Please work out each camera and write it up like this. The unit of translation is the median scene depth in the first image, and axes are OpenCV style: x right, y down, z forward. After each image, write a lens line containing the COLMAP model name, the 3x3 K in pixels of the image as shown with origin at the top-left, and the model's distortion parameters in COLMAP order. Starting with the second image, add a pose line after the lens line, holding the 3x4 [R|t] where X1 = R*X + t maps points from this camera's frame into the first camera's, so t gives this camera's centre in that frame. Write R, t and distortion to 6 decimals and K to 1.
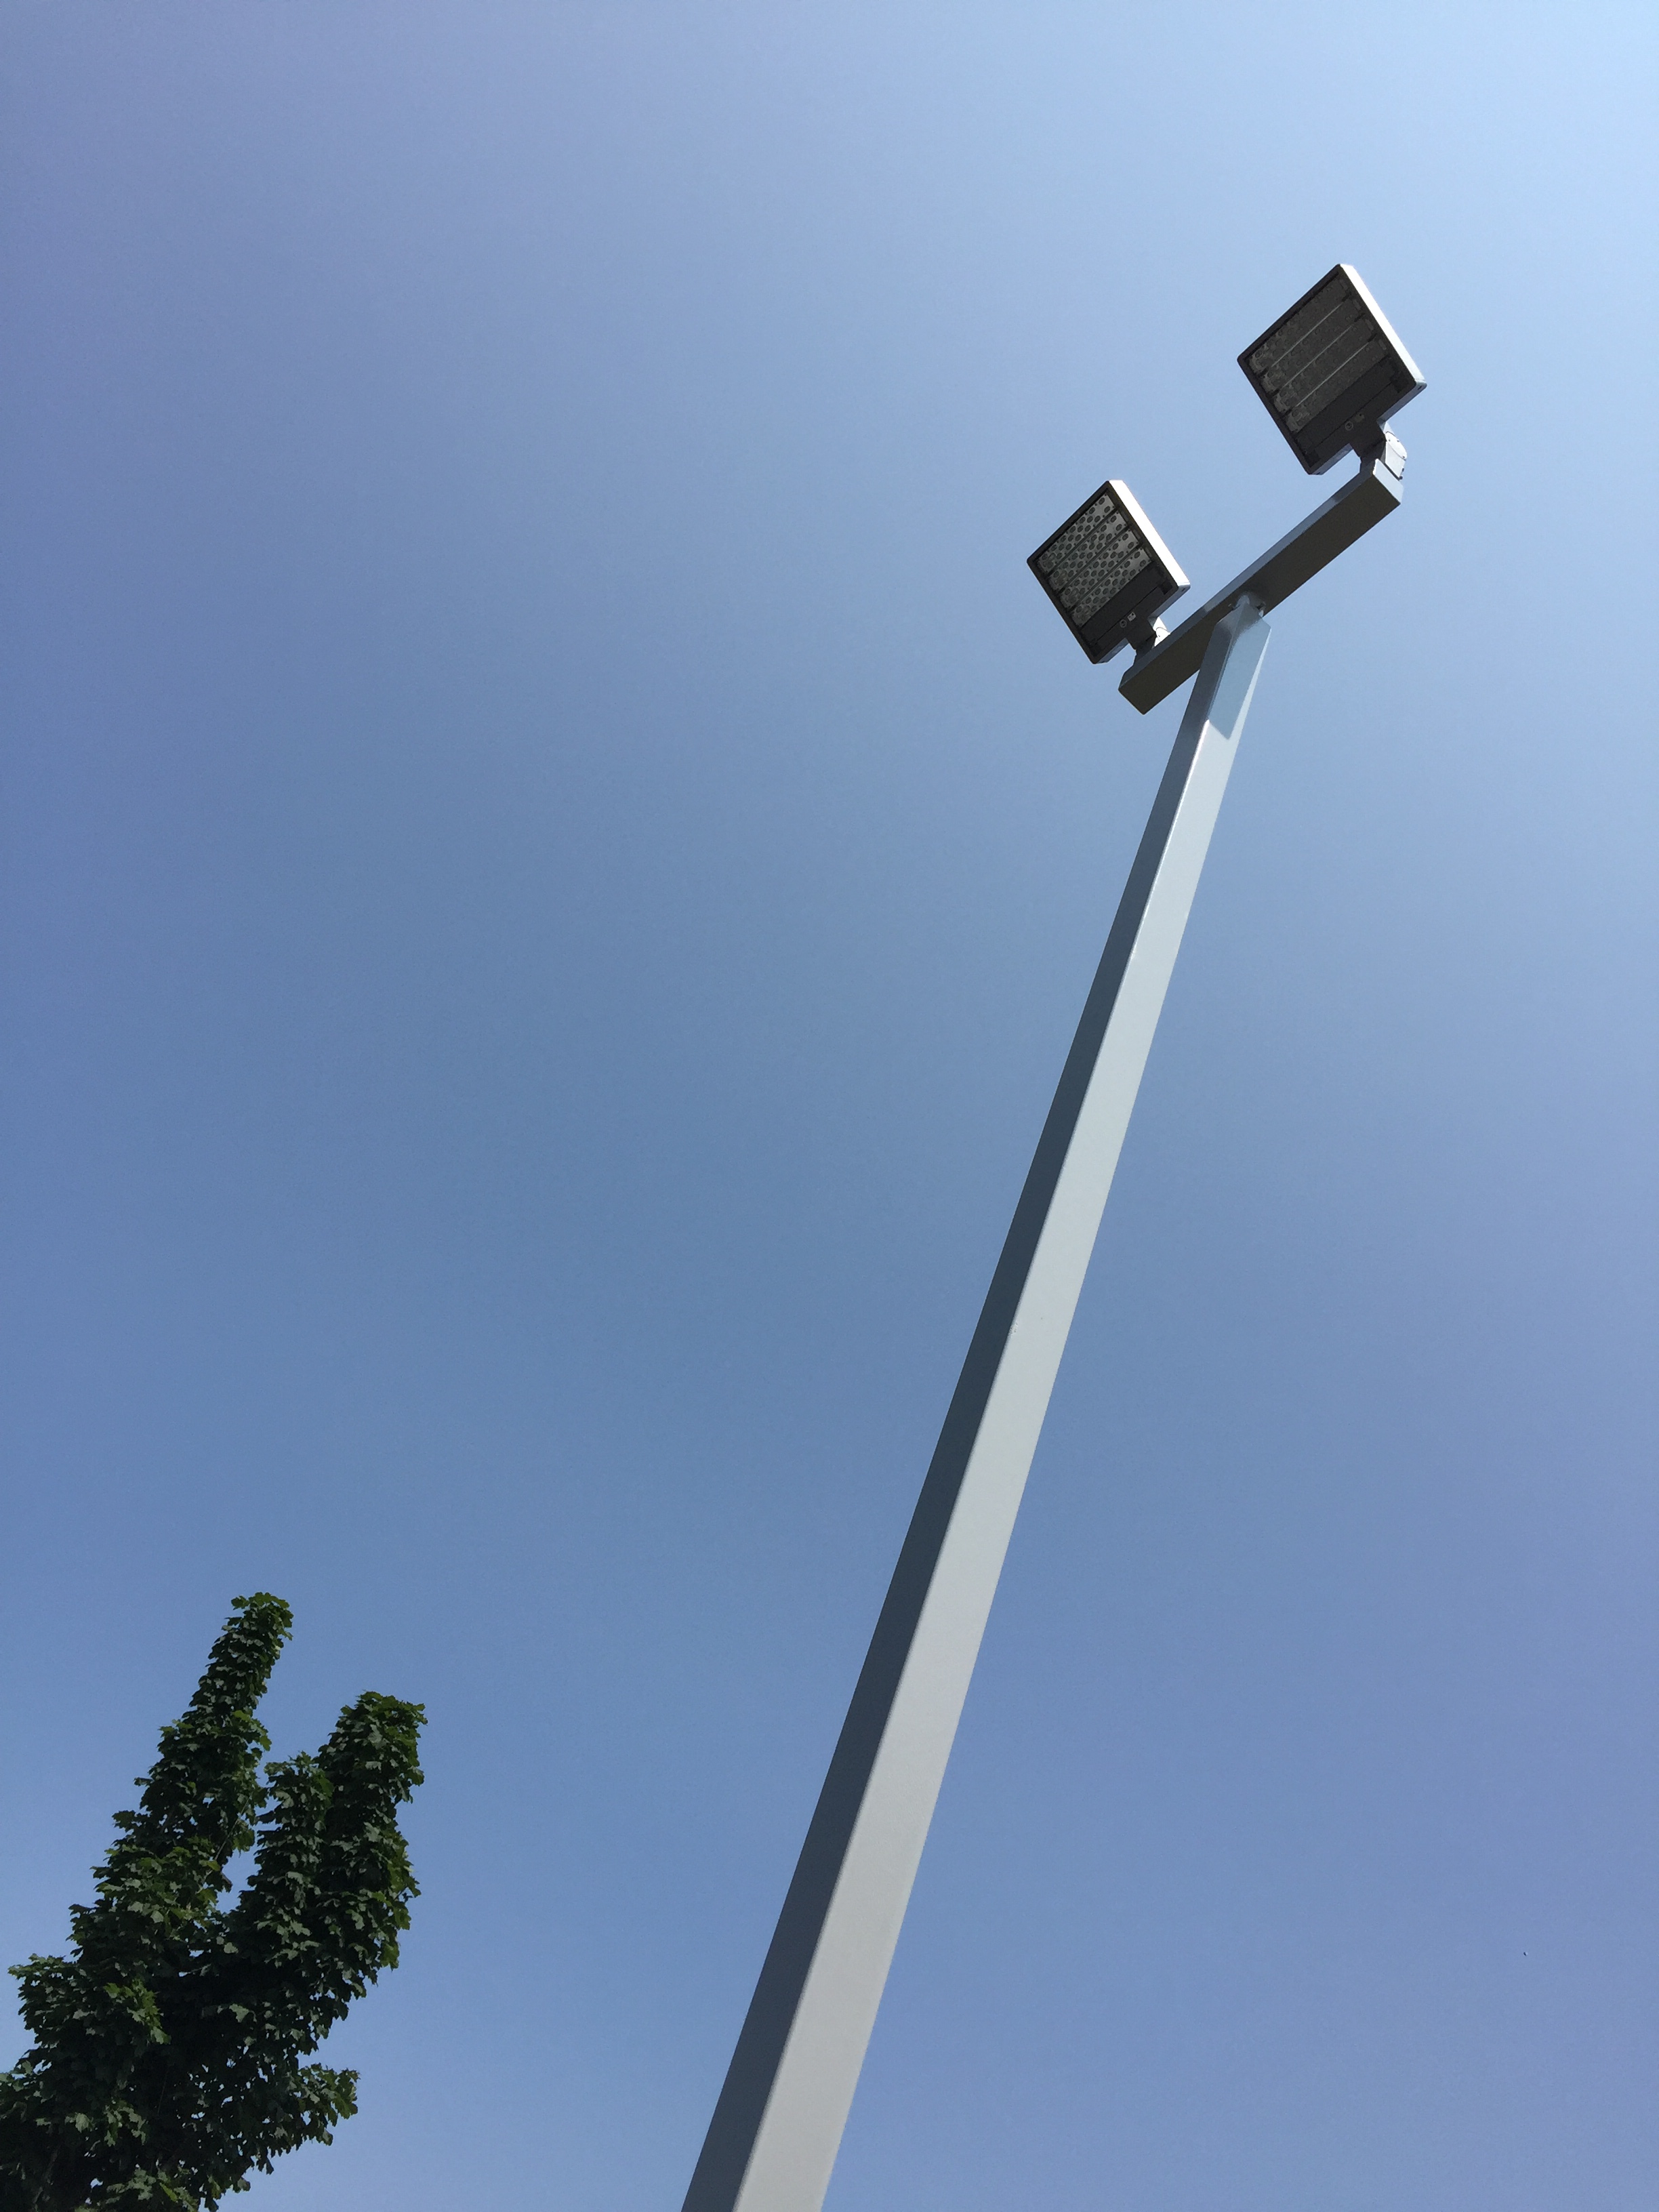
lens RADIAL K [[1874.6, 0, 829.5], [0, 1874.6, 1106.0], [0, 0, 1]] dist [0.077691, -0.086393]
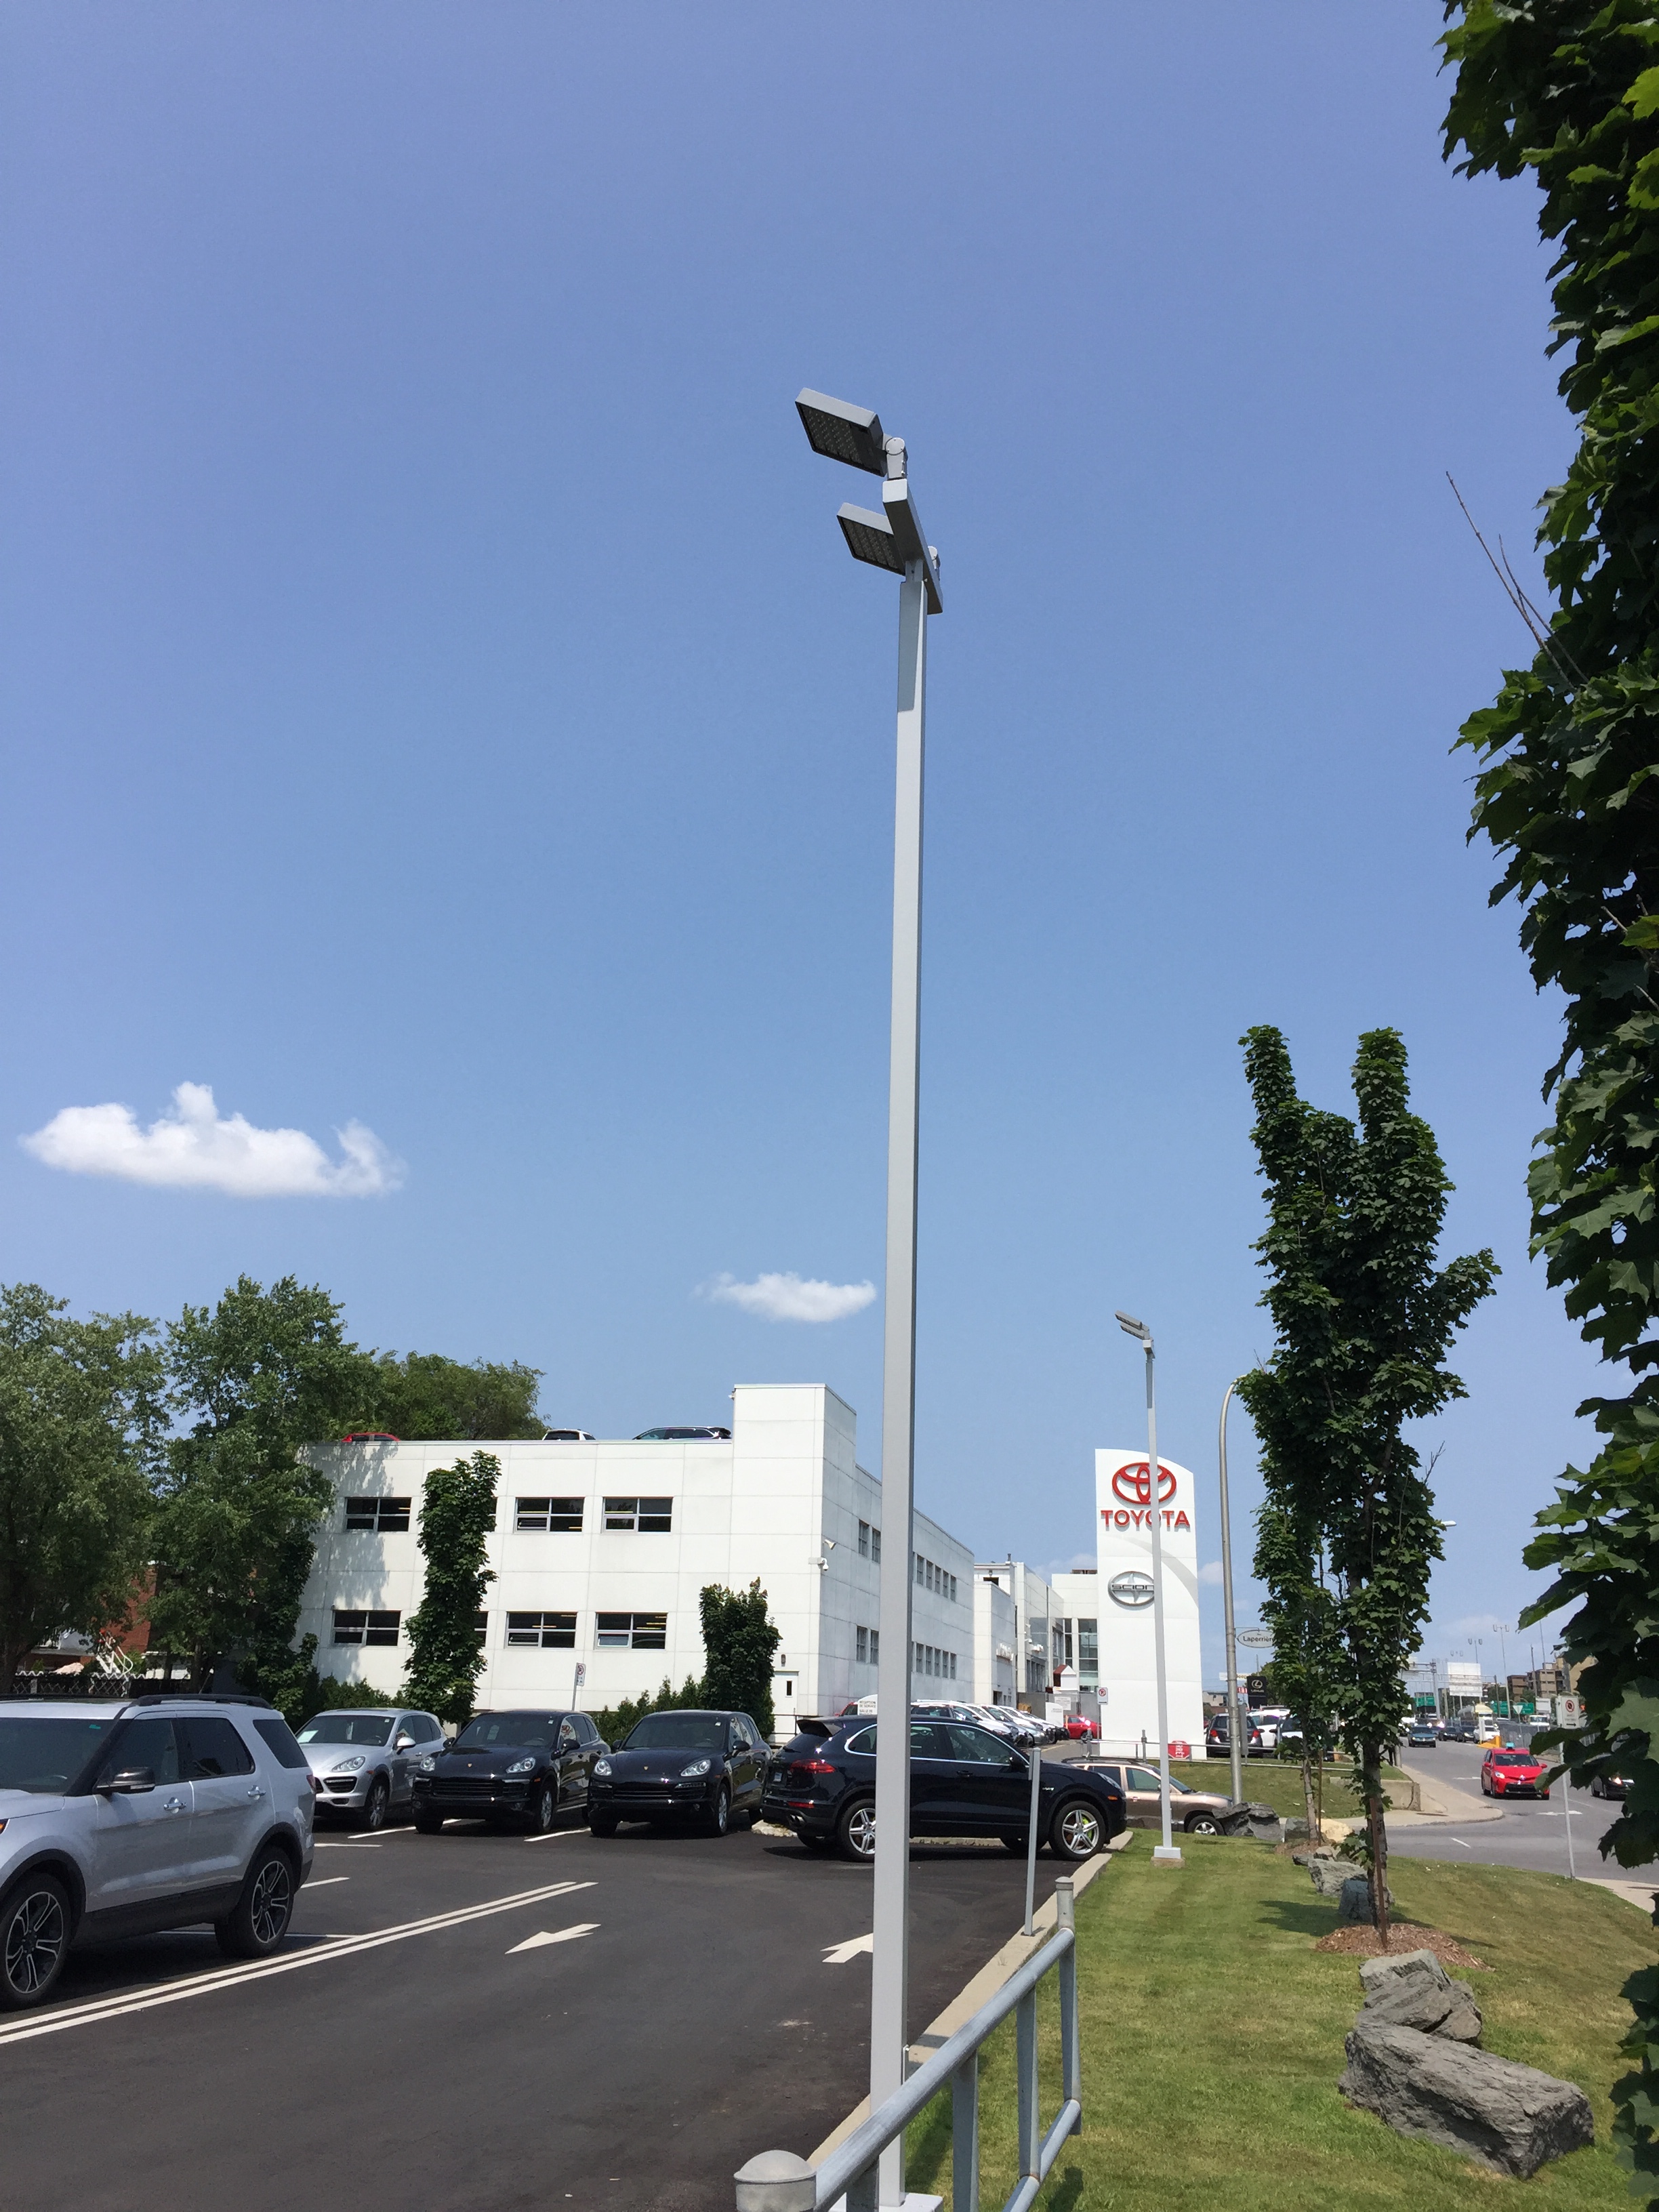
lens RADIAL K [[1874.6, 0, 829.5], [0, 1874.6, 1106.0], [0, 0, 1]] dist [0.077691, -0.086393]
pose [[0.581141, -0.502628, -0.640031, 0.448713], [0.705203, 0.703547, 0.087809, -0.052781], [0.406157, -0.502381, 0.763315, -0.258852]]
